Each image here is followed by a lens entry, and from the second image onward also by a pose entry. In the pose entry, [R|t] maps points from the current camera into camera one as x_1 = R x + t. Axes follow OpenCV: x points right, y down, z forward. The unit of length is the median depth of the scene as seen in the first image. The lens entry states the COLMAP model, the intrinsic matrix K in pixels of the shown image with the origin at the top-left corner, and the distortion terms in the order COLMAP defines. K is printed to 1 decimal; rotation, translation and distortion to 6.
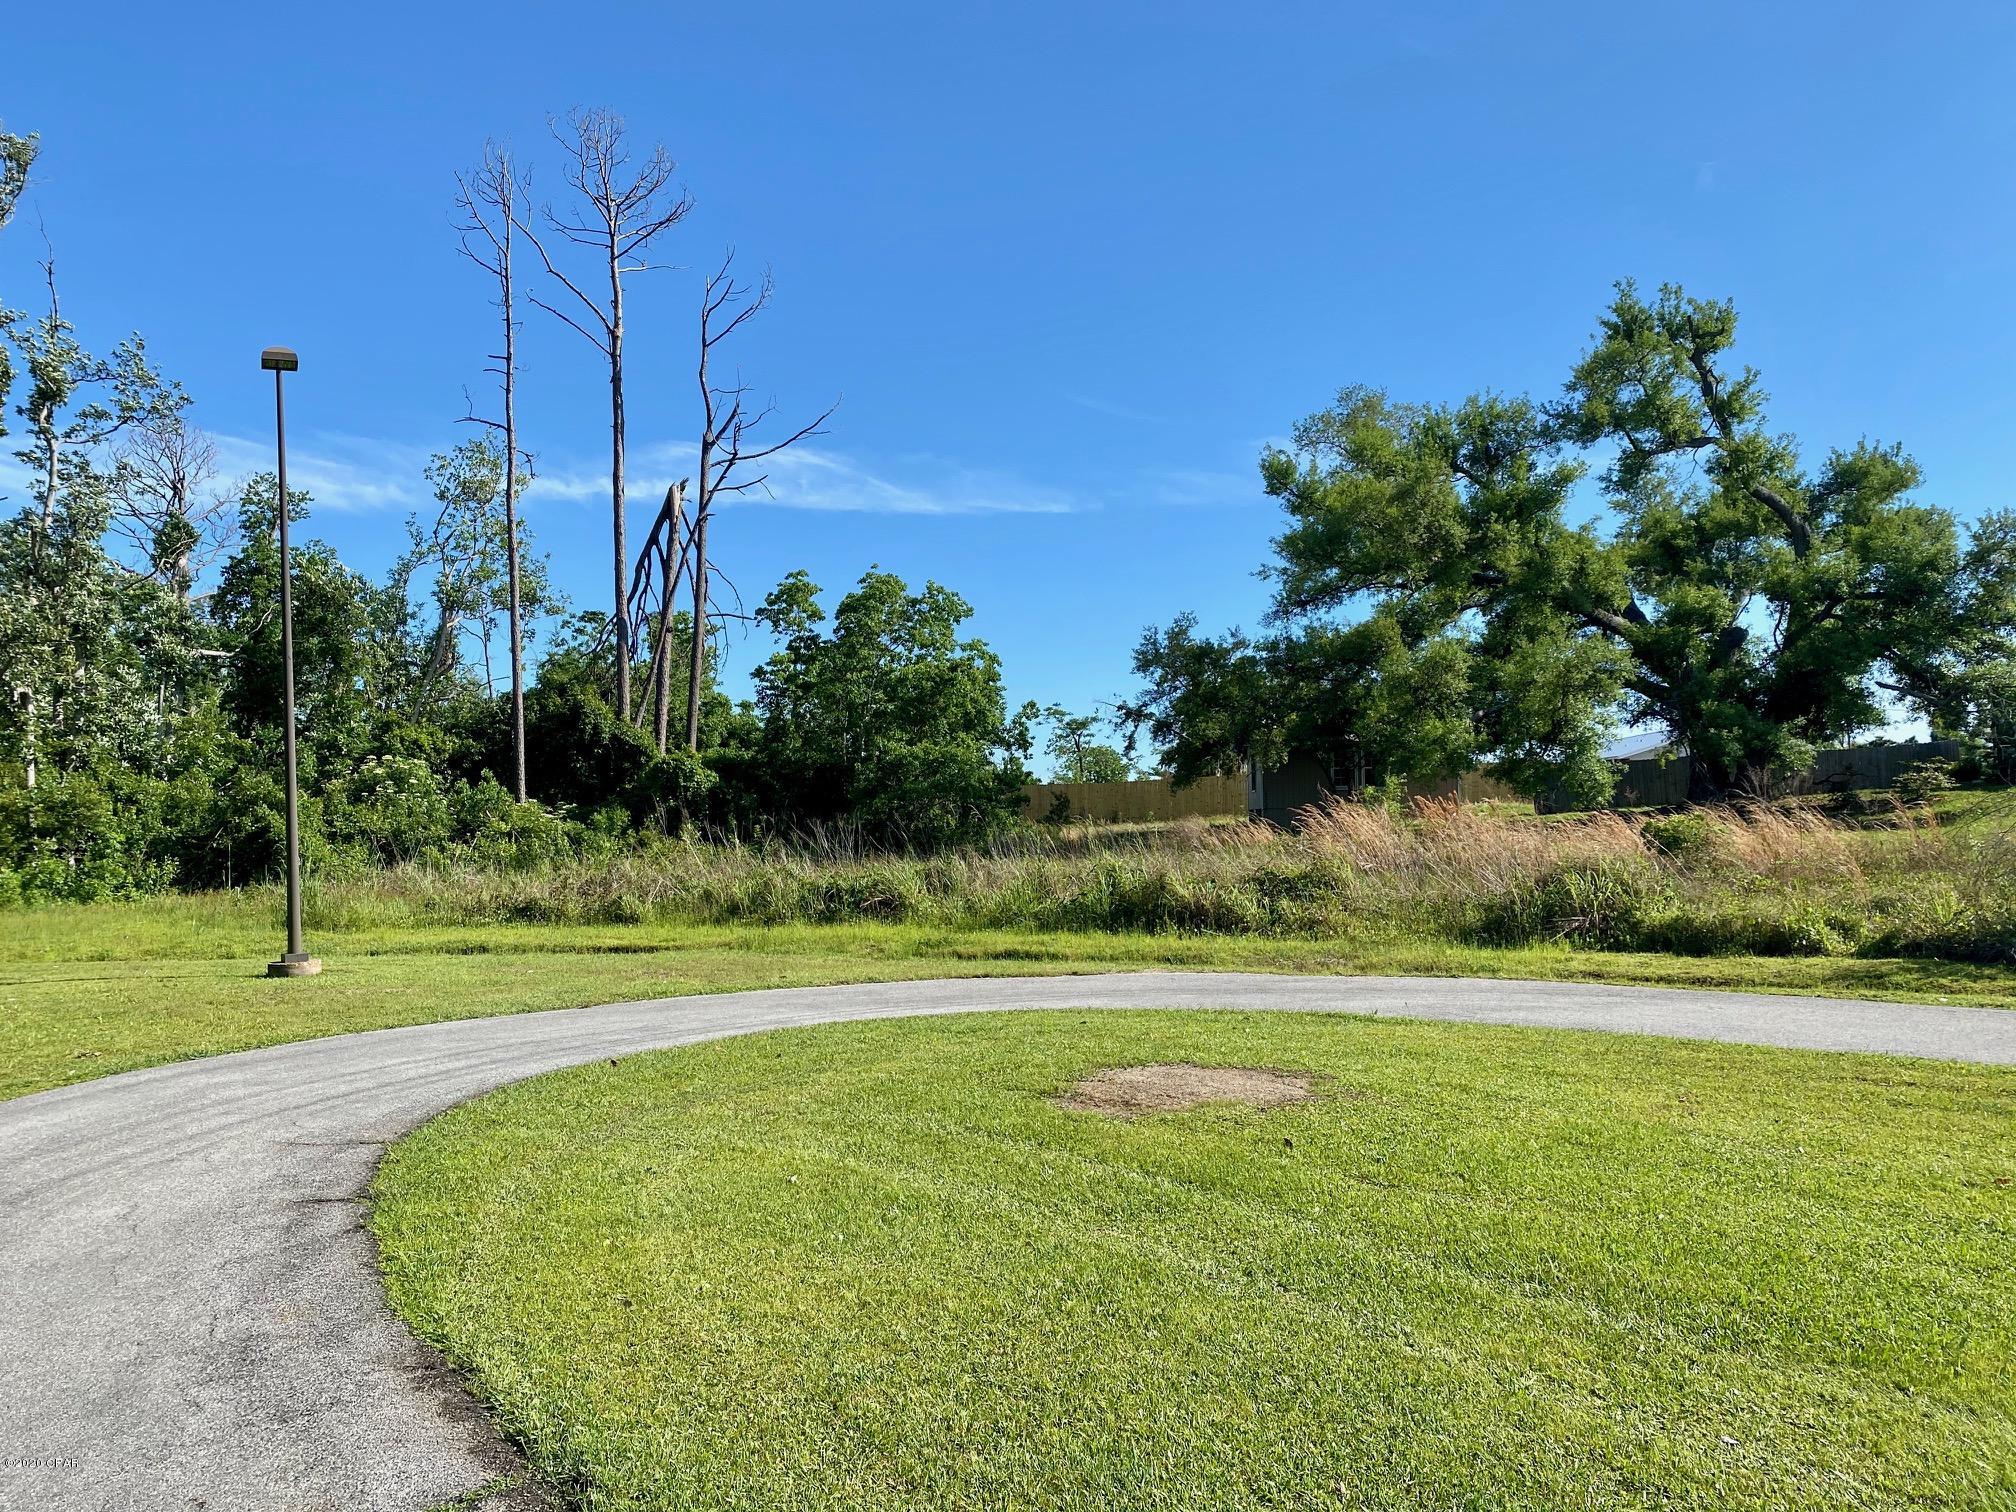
lens RADIAL K [[1512.3, 0, 1002.2], [0, 1512.3, 751.3], [0, 0, 1]] dist [0.020019, -0.024078]
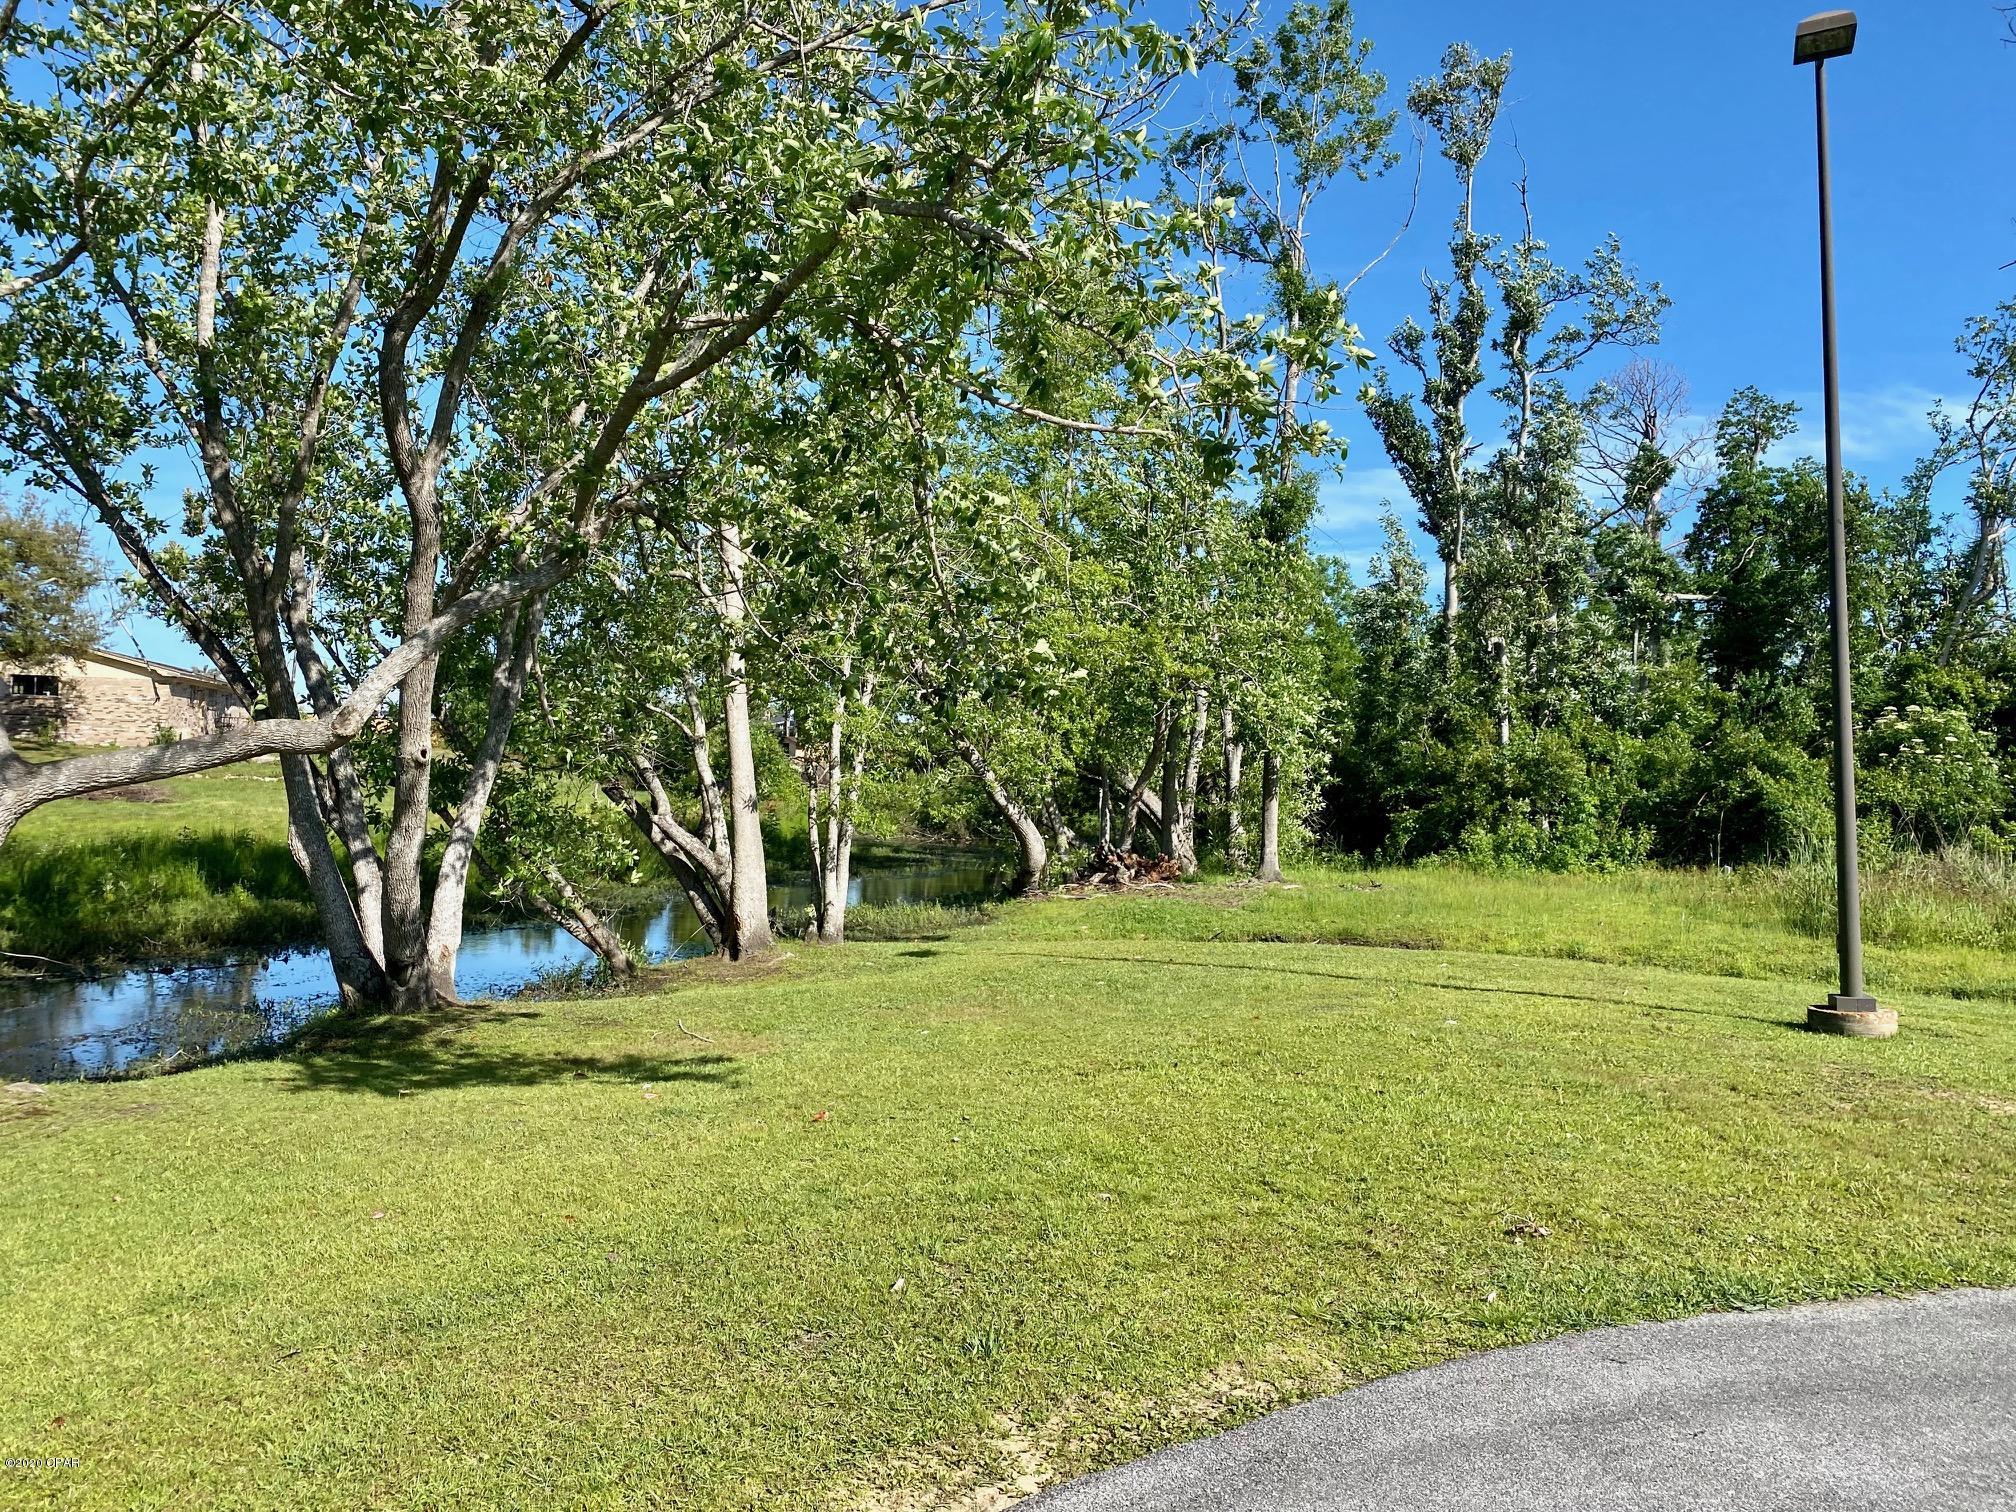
lens RADIAL K [[1512.3, 0, 1015.7], [0, 1512.3, 747.6], [0, 0, 1]] dist [0.020019, -0.024078]
pose [[0.629026, 0.006223, -0.777359, -0.094930], [0.007615, 0.999871, 0.014166, 0.009820], [0.777347, -0.014831, 0.628897, 0.164050]]
